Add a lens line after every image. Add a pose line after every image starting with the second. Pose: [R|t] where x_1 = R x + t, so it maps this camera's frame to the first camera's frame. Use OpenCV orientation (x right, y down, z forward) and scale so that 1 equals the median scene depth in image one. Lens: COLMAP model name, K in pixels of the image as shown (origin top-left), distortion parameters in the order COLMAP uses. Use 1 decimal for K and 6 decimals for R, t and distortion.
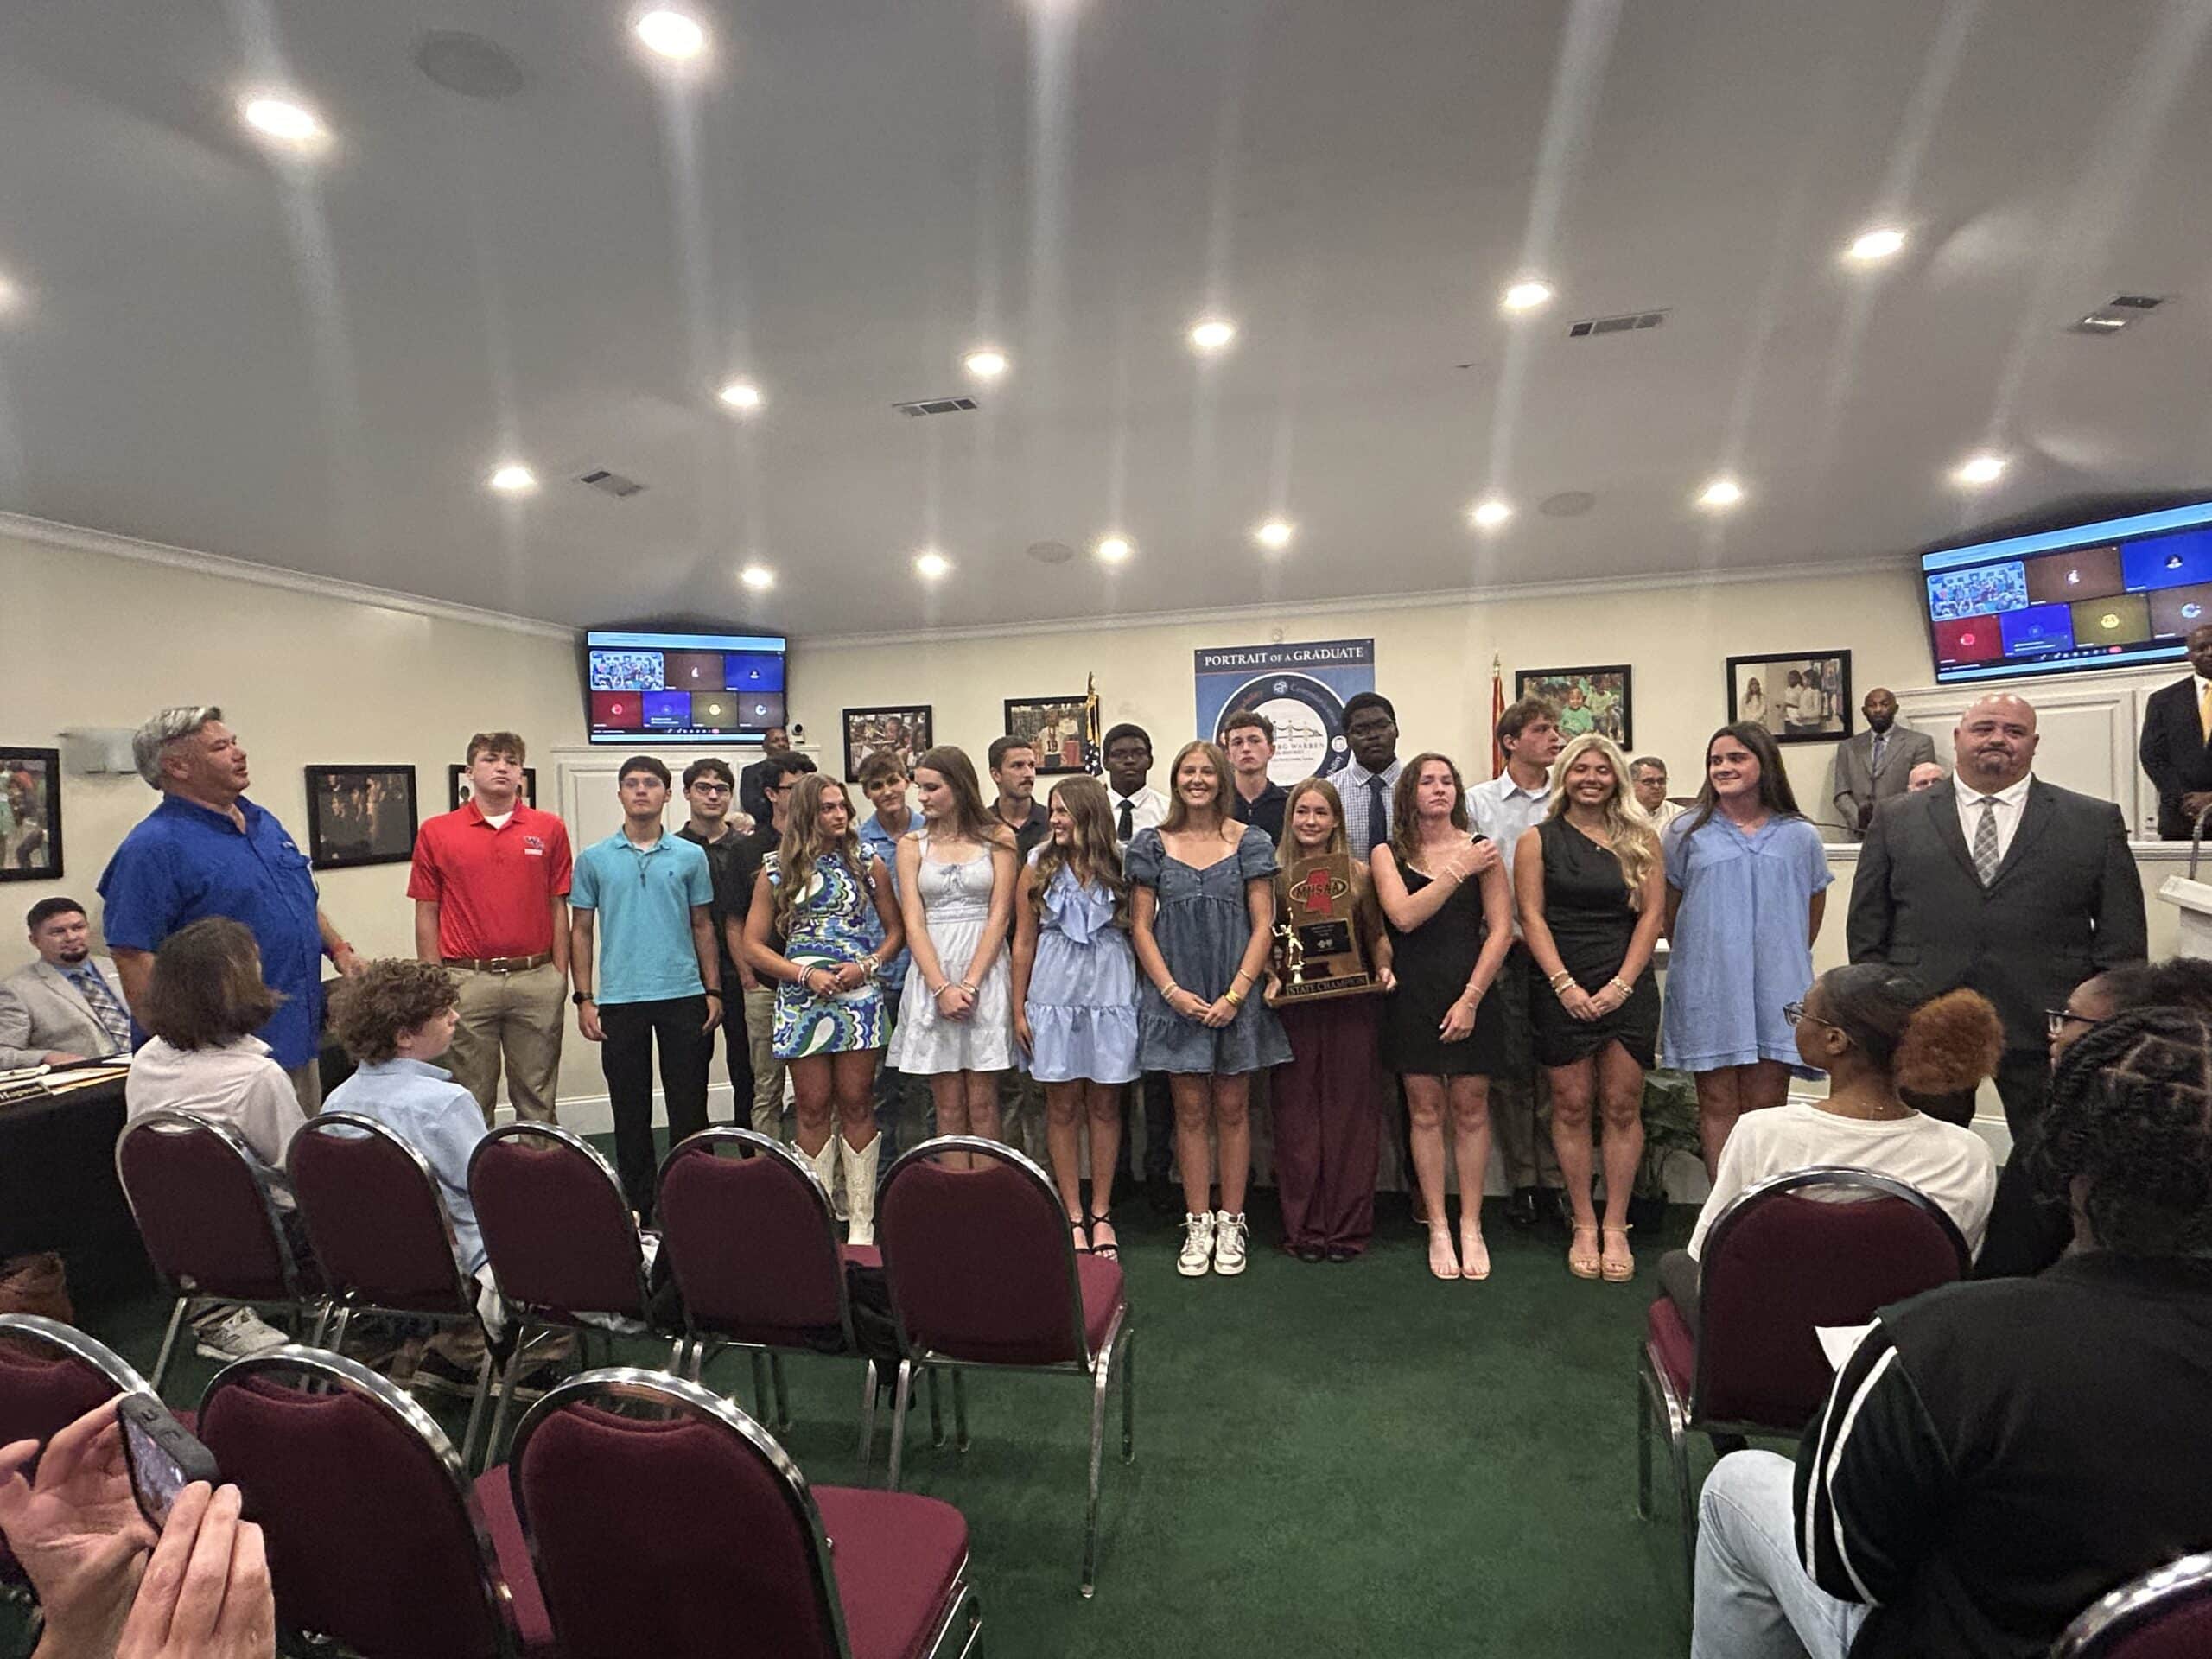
lens RADIAL K [[1174.7, 0, 1095.6], [0, 1174.7, 829.3], [0, 0, 1]] dist [-0.012631, -0.000735]
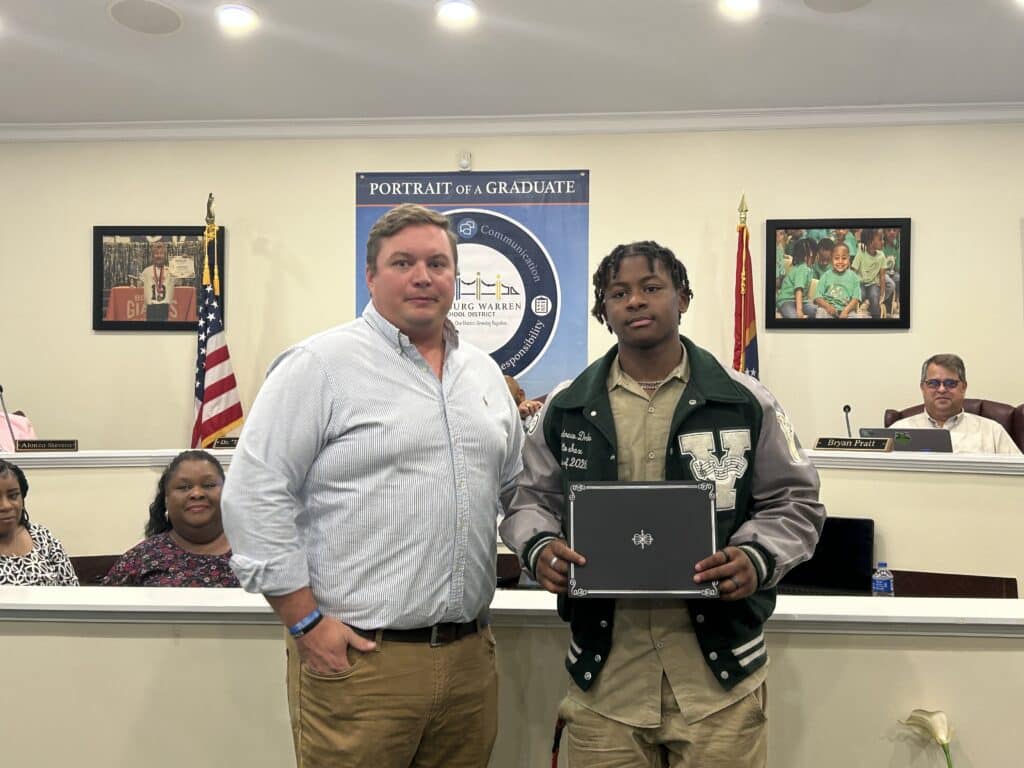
lens RADIAL K [[1280.4, 0, 513.1], [0, 1280.4, 367.3], [0, 0, 1]] dist [0.177012, -0.561089]
pose [[0.988560, 0.036949, 0.146230, 0.069908], [-0.031279, 0.998674, -0.040882, 0.002027], [-0.147546, 0.035841, 0.988406, 0.181419]]
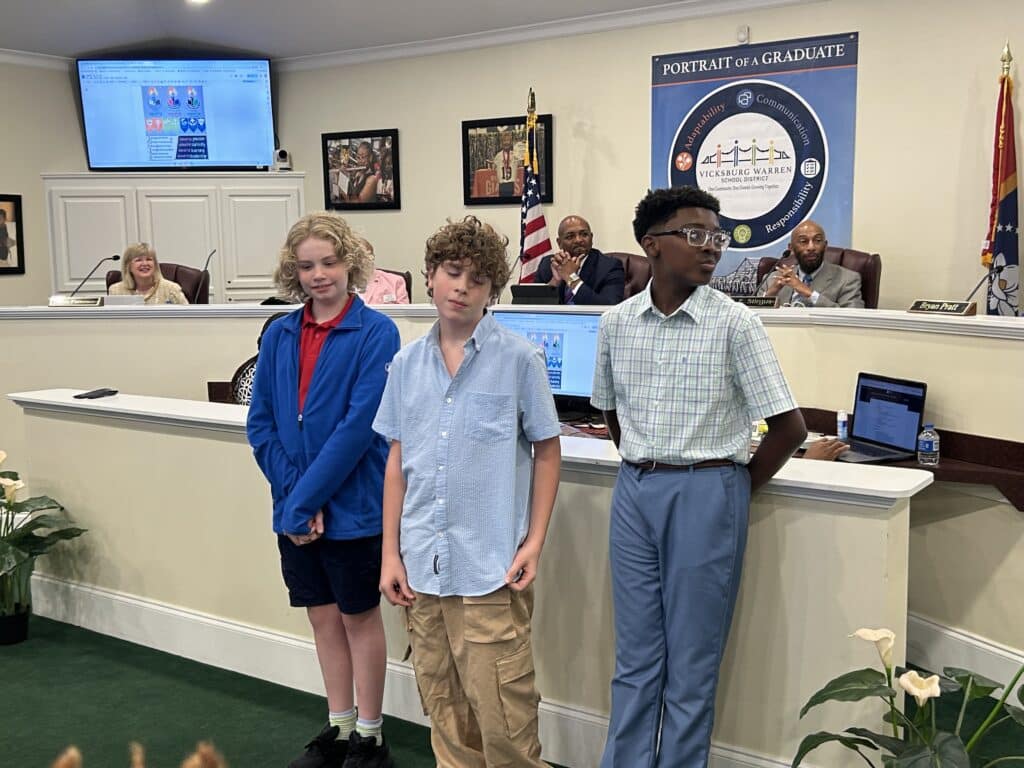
lens RADIAL K [[1142.6, 0, 512.0], [0, 1142.6, 384.0], [0, 0, 1]] dist [0.150823, -0.430053]
pose [[0.935618, 0.059789, -0.347915, 0.304479], [-0.018520, 0.992509, 0.120759, -0.017032], [0.352529, -0.106541, 0.929716, 0.167793]]
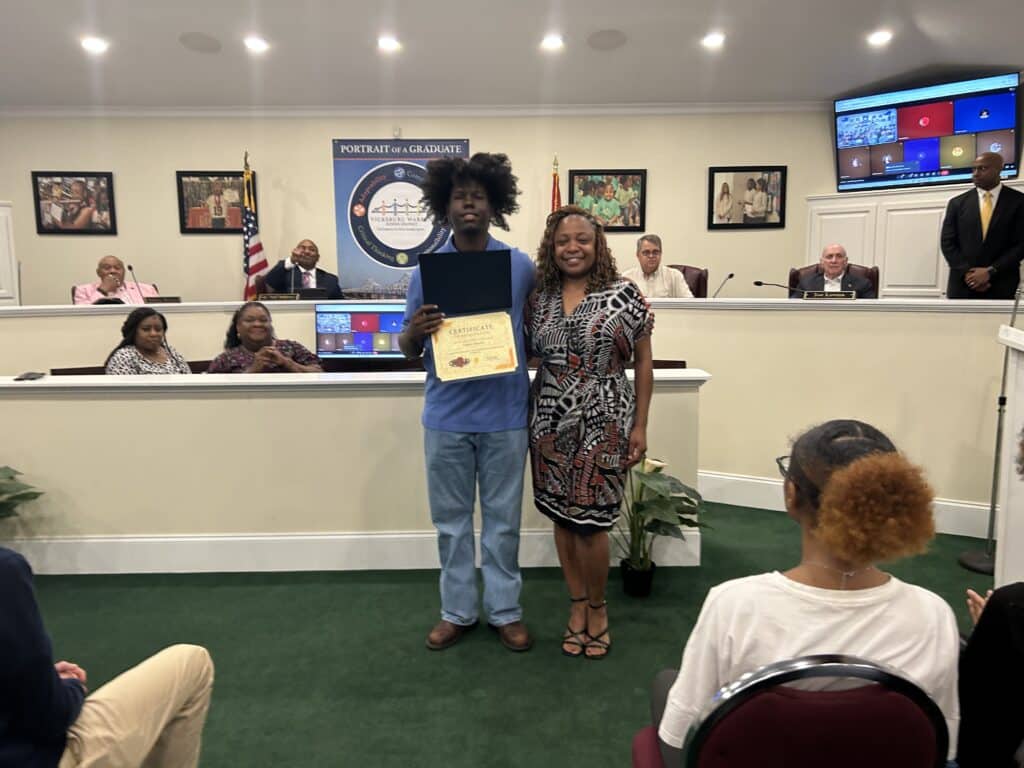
lens RADIAL K [[756.3, 0, 511.2], [0, 756.3, 370.7], [0, 0, 1]] dist [0.047310, -0.049494]
pose [[0.968322, -0.007218, 0.249600, 0.065938], [-0.020506, 0.993907, 0.108294, 0.004516], [-0.248861, -0.109982, 0.962274, 0.128195]]
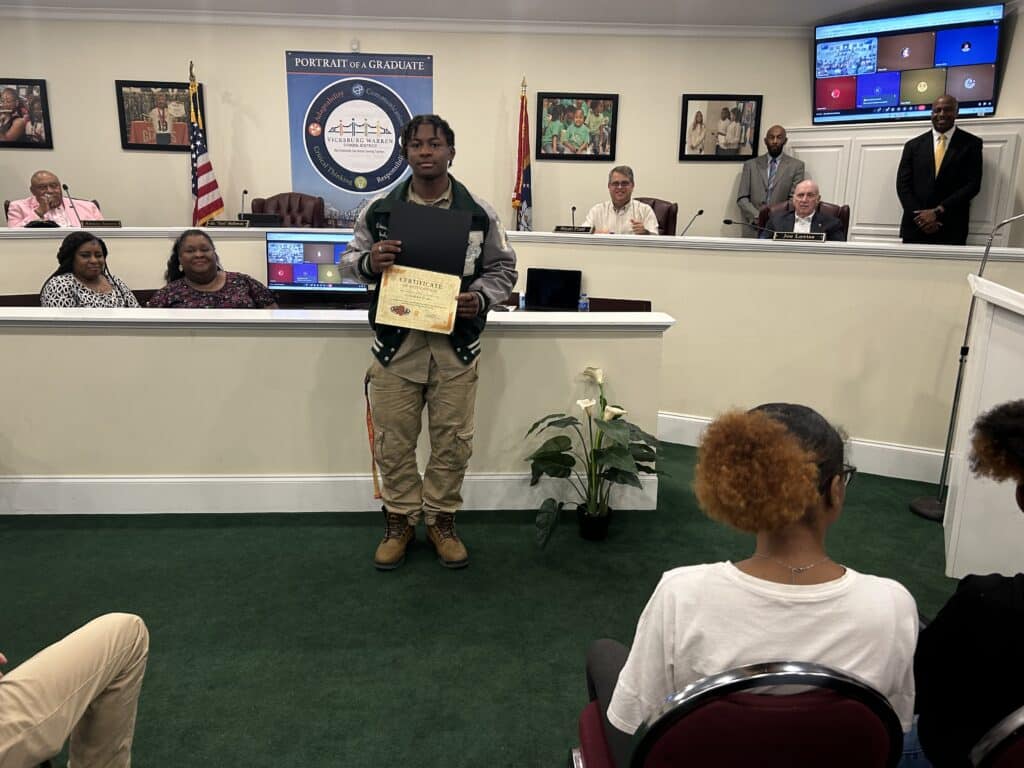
lens RADIAL K [[756.3, 0, 511.2], [0, 756.3, 370.7], [0, 0, 1]] dist [0.047310, -0.049494]
pose [[0.956671, -0.018244, 0.290599, 0.074564], [-0.043715, 0.977723, 0.205296, -0.003613], [-0.287871, -0.209104, 0.934562, 0.143629]]
